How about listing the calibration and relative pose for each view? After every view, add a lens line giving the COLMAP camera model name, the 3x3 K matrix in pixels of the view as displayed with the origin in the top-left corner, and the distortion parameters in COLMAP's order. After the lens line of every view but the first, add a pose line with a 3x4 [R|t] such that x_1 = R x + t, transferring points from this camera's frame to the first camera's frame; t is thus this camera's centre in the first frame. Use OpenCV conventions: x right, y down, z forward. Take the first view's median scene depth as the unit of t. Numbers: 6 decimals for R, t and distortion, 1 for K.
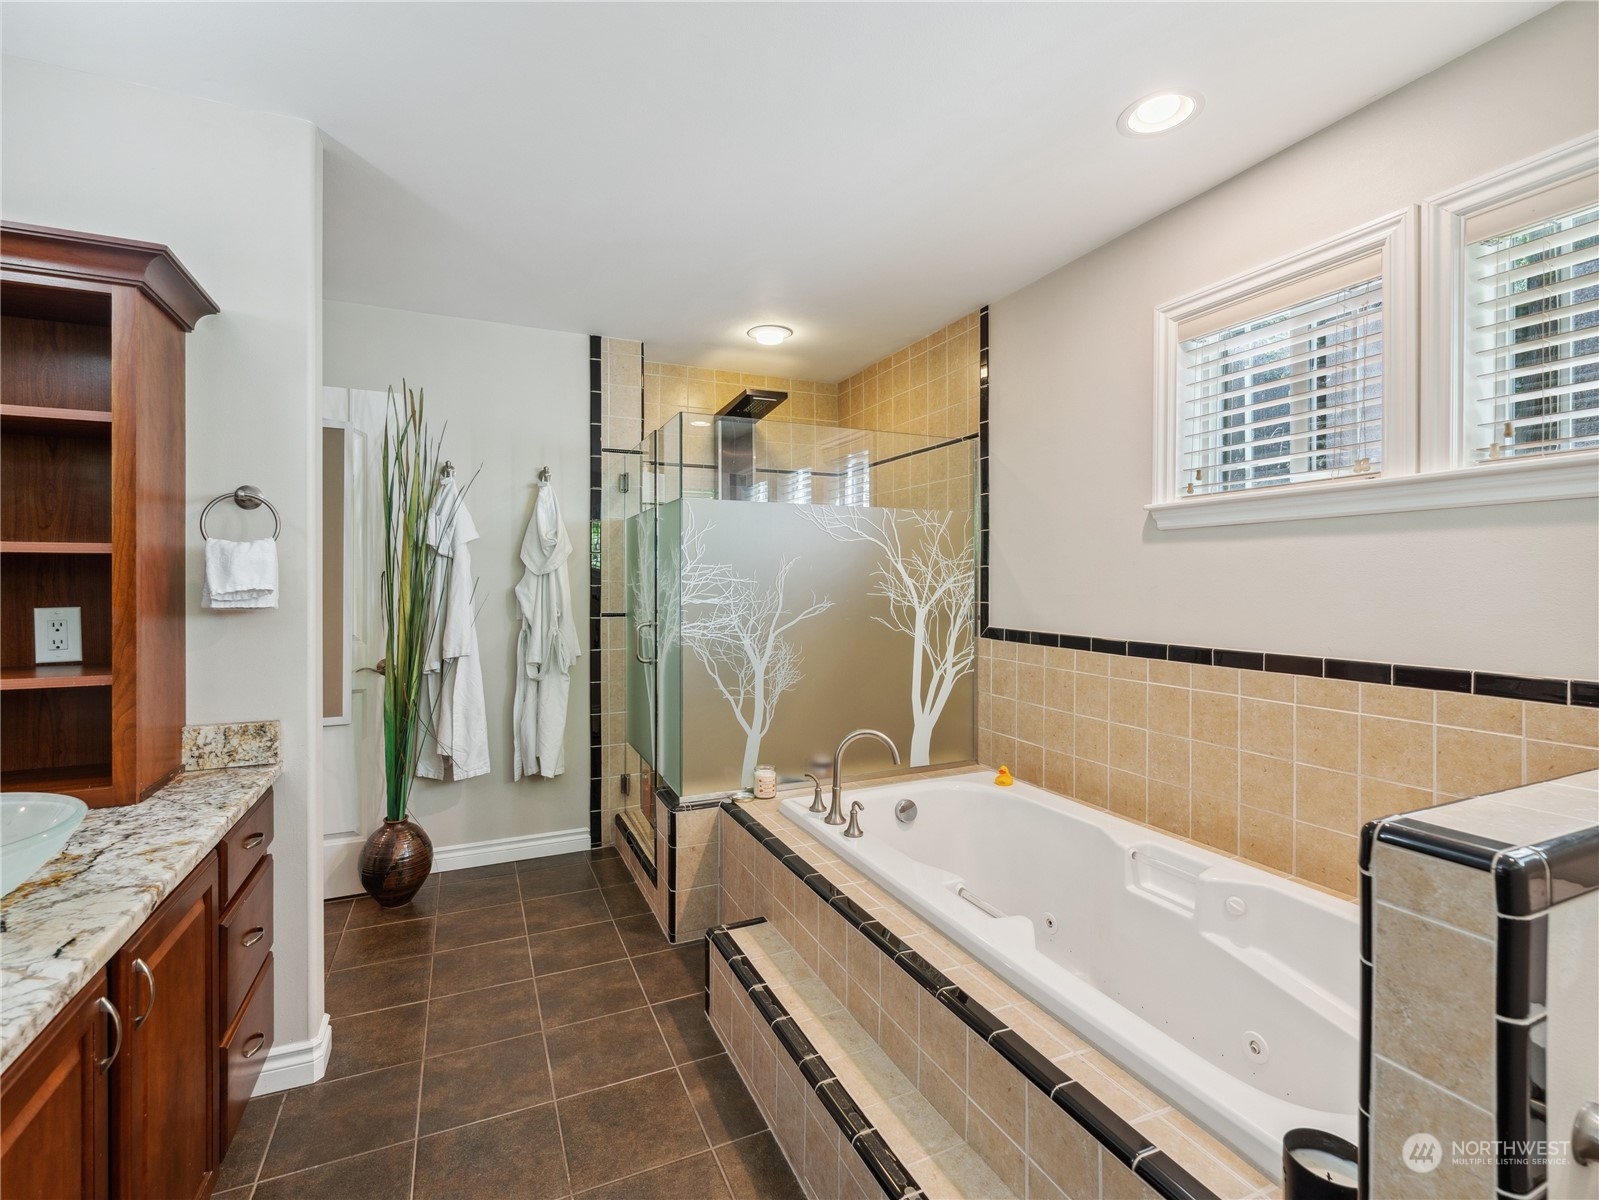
lens RADIAL K [[729.0, 0, 796.2], [0, 729.0, 586.1], [0, 0, 1]] dist [0.002761, -0.002813]
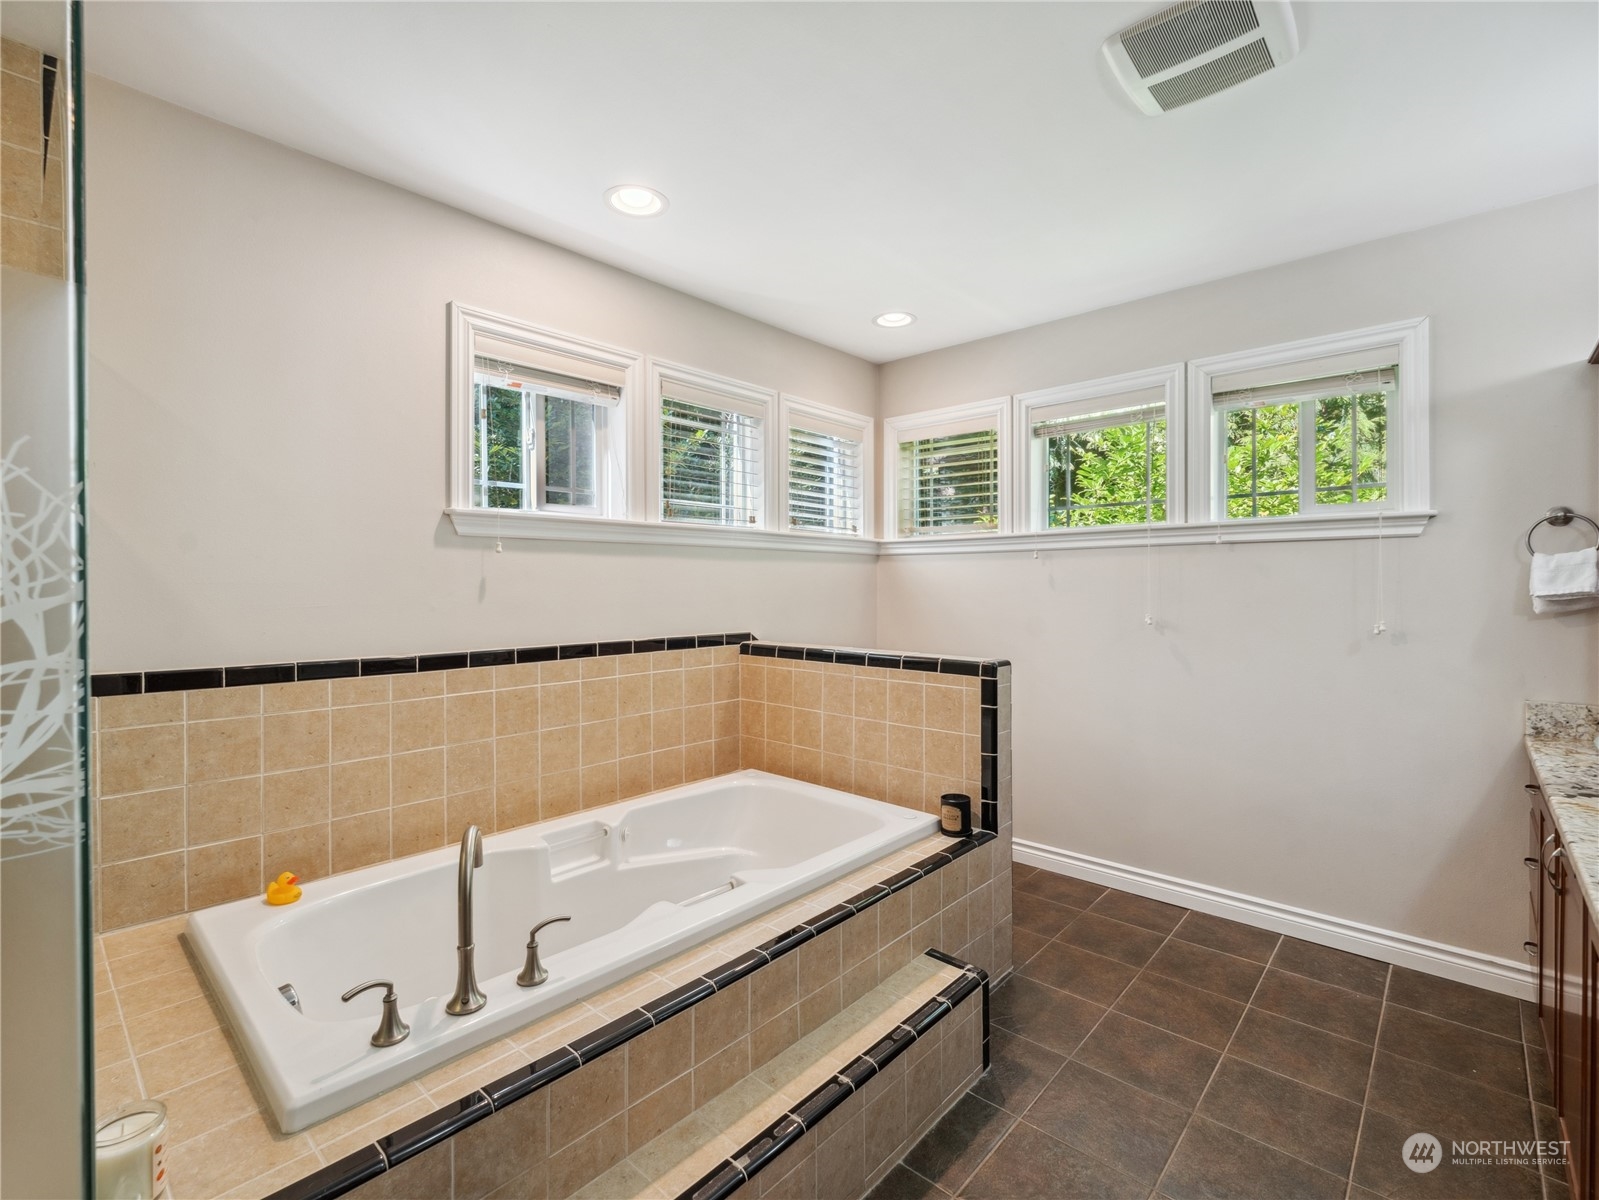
lens RADIAL K [[729.0, 0, 800.0], [0, 729.0, 587.2], [0, 0, 1]] dist [0.002761, -0.002813]
pose [[-0.402800, -0.009598, 0.915238, -0.586379], [0.001004, 0.999940, 0.010928, -0.018588], [-0.915287, 0.005320, -0.402766, 0.999620]]
